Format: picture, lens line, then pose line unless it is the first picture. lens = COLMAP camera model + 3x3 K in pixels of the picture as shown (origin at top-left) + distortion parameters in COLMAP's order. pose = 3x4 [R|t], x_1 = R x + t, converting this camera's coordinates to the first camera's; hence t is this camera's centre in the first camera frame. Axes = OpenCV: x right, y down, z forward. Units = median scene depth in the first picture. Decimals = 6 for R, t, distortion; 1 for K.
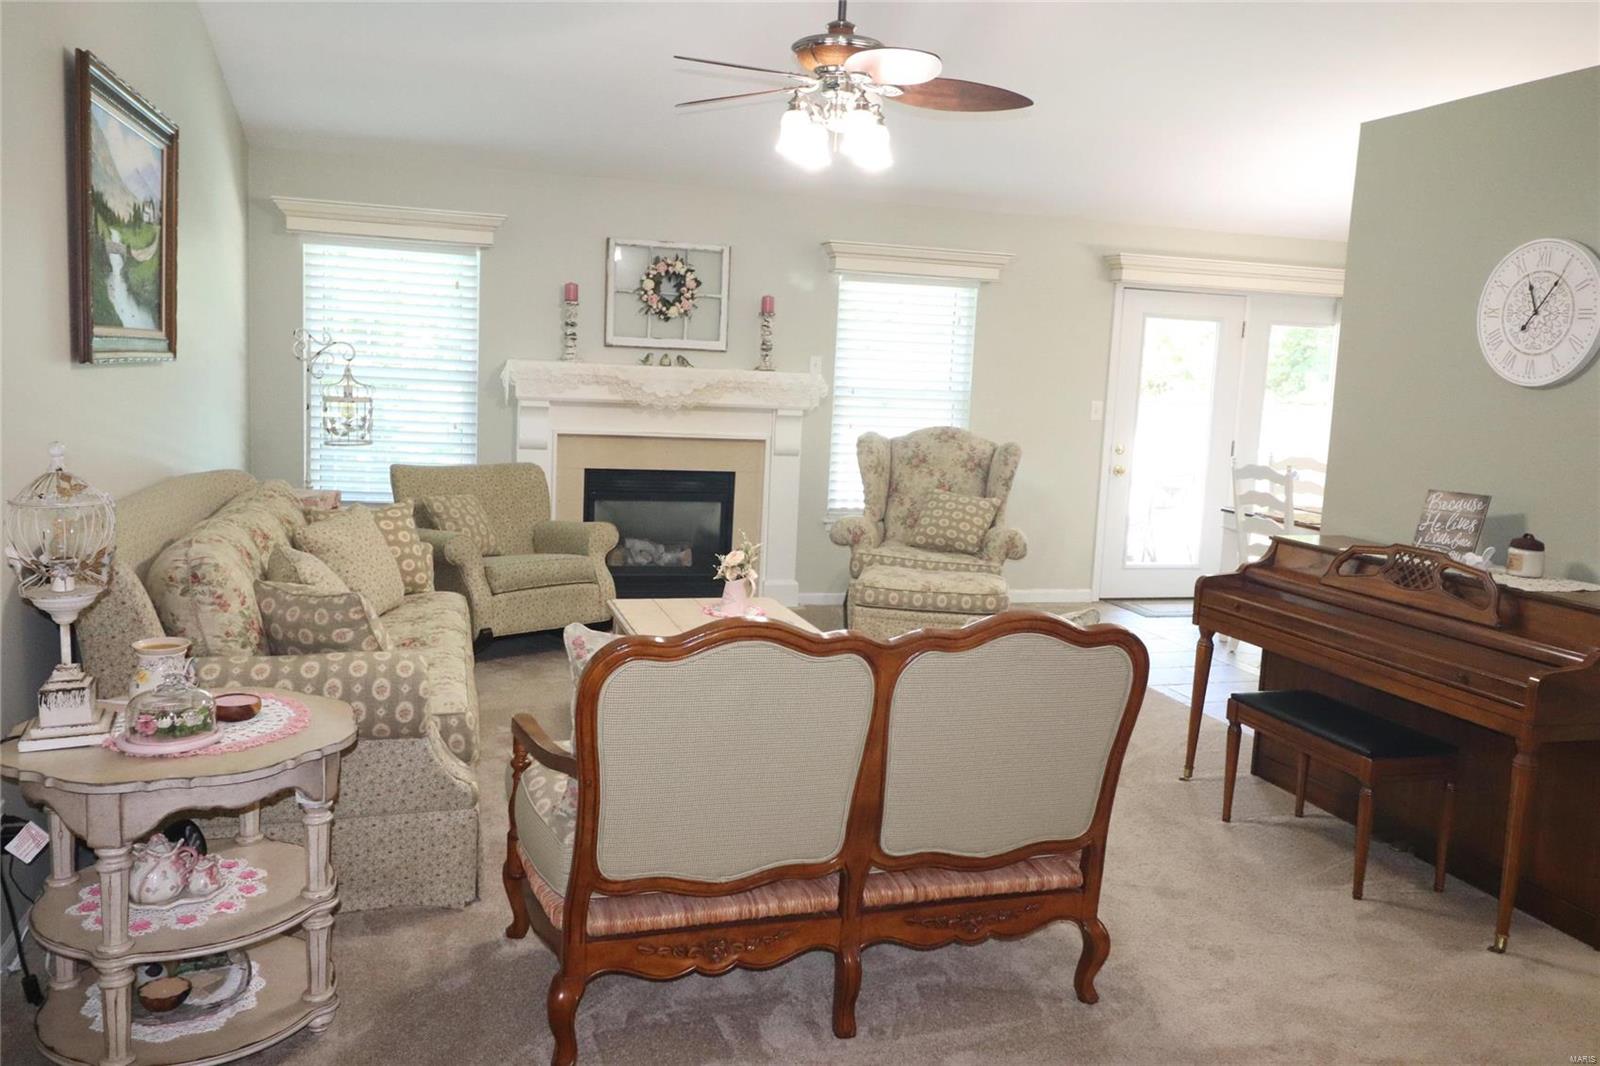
lens RADIAL K [[1227.8, 0, 801.3], [0, 1227.8, 525.5], [0, 0, 1]] dist [0.005888, -0.008584]
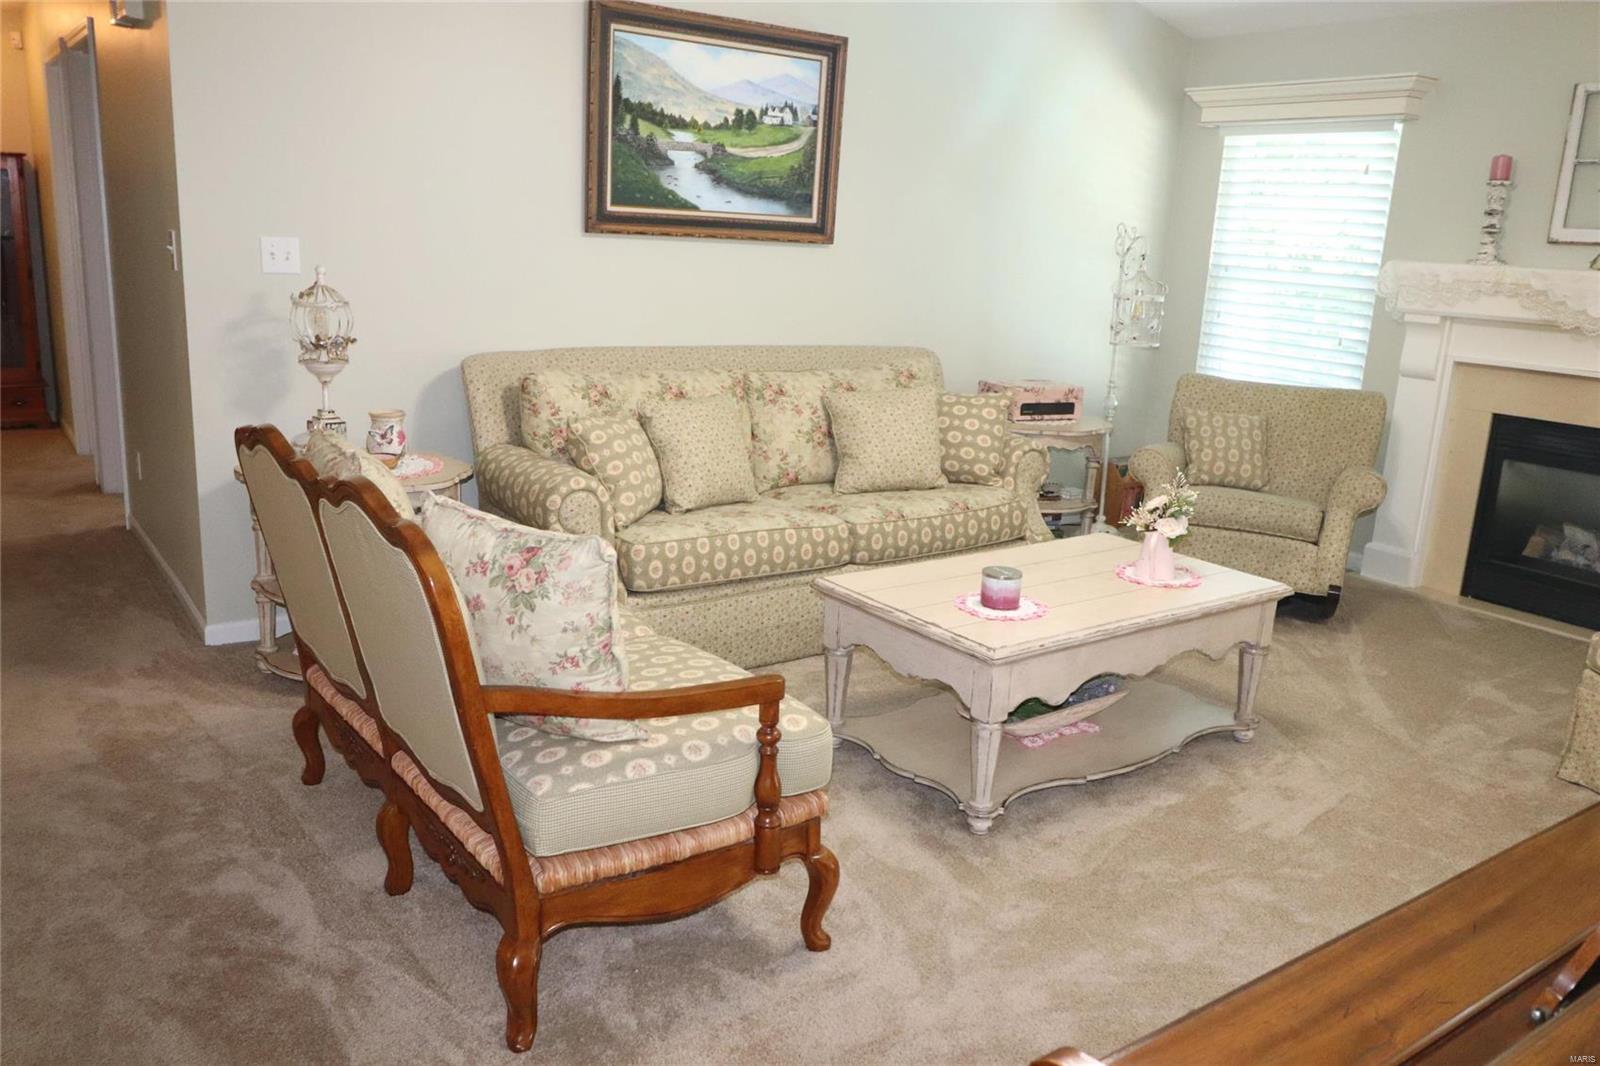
lens RADIAL K [[1227.8, 0, 798.9], [0, 1227.8, 536.1], [0, 0, 1]] dist [0.005888, -0.008584]
pose [[0.310850, 0.198817, -0.929432, 0.411258], [-0.155986, 0.975289, 0.156457, -0.026258], [0.937572, 0.096344, 0.334181, 0.393270]]
